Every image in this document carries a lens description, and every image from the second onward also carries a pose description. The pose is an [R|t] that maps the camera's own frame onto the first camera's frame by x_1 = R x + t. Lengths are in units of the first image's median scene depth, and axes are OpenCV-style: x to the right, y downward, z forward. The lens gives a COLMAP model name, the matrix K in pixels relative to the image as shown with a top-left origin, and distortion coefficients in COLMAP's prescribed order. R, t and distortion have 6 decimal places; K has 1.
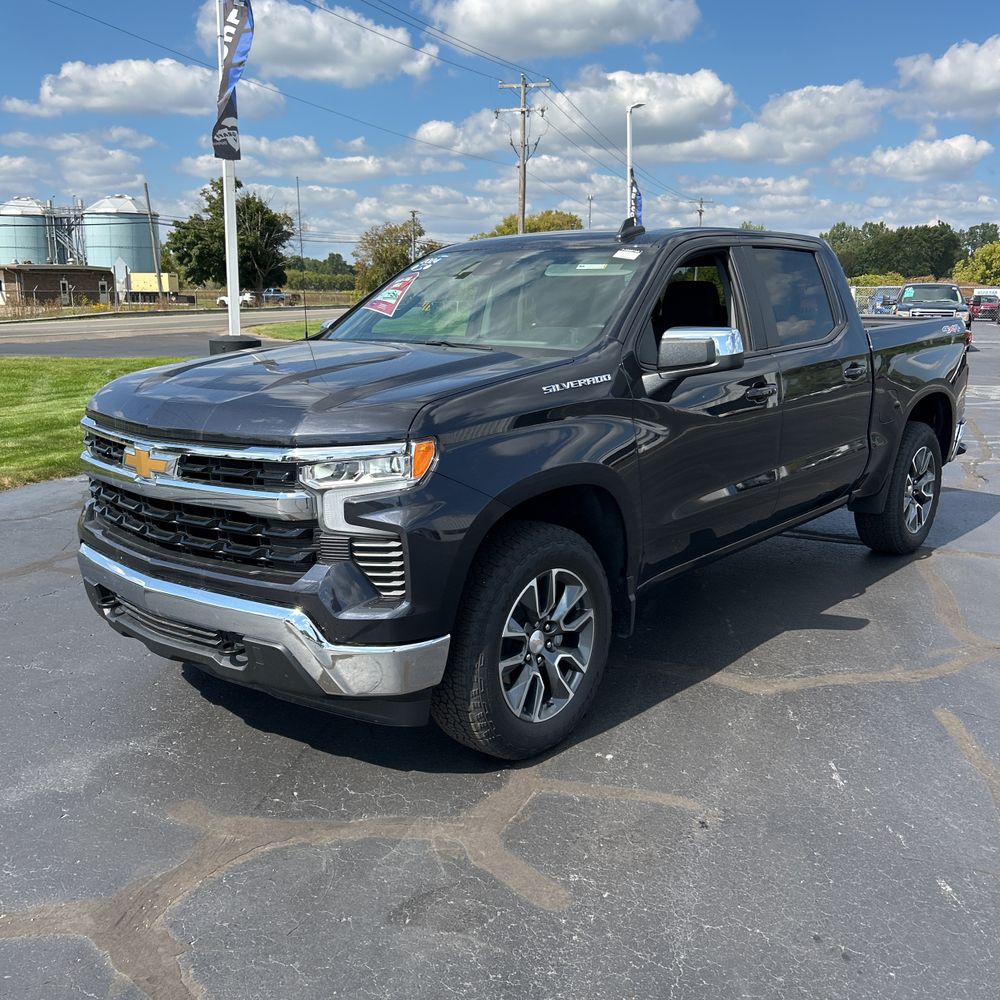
lens RADIAL K [[1010.2, 0, 500.0], [0, 1010.2, 500.0], [0, 0, 1]] dist [0.007391, -0.000781]
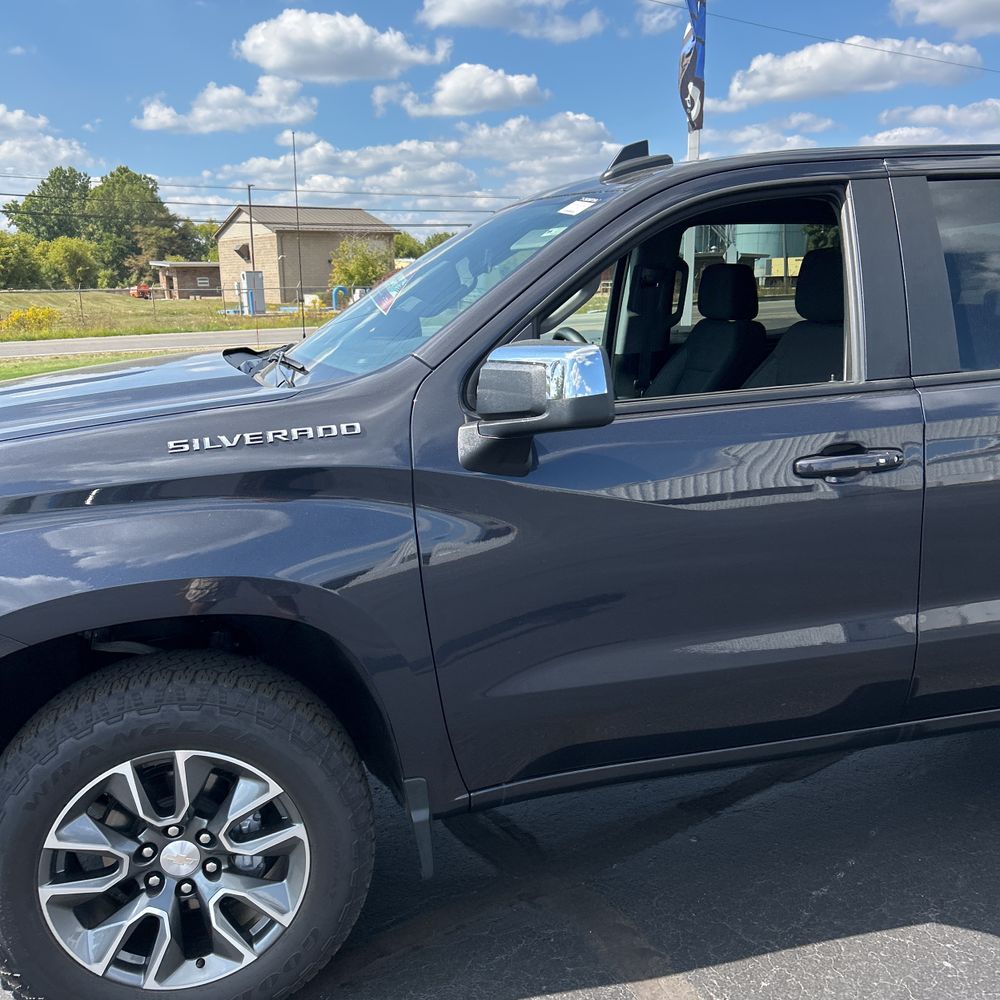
lens RADIAL K [[1005.7, 0, 482.2], [0, 1005.7, 510.0], [0, 0, 1]] dist [0.016151, -0.016109]
pose [[0.805610, 0.109108, -0.582313, 0.491956], [-0.094291, 0.993980, 0.055795, -0.114005], [0.584895, 0.009958, 0.811048, 0.586860]]
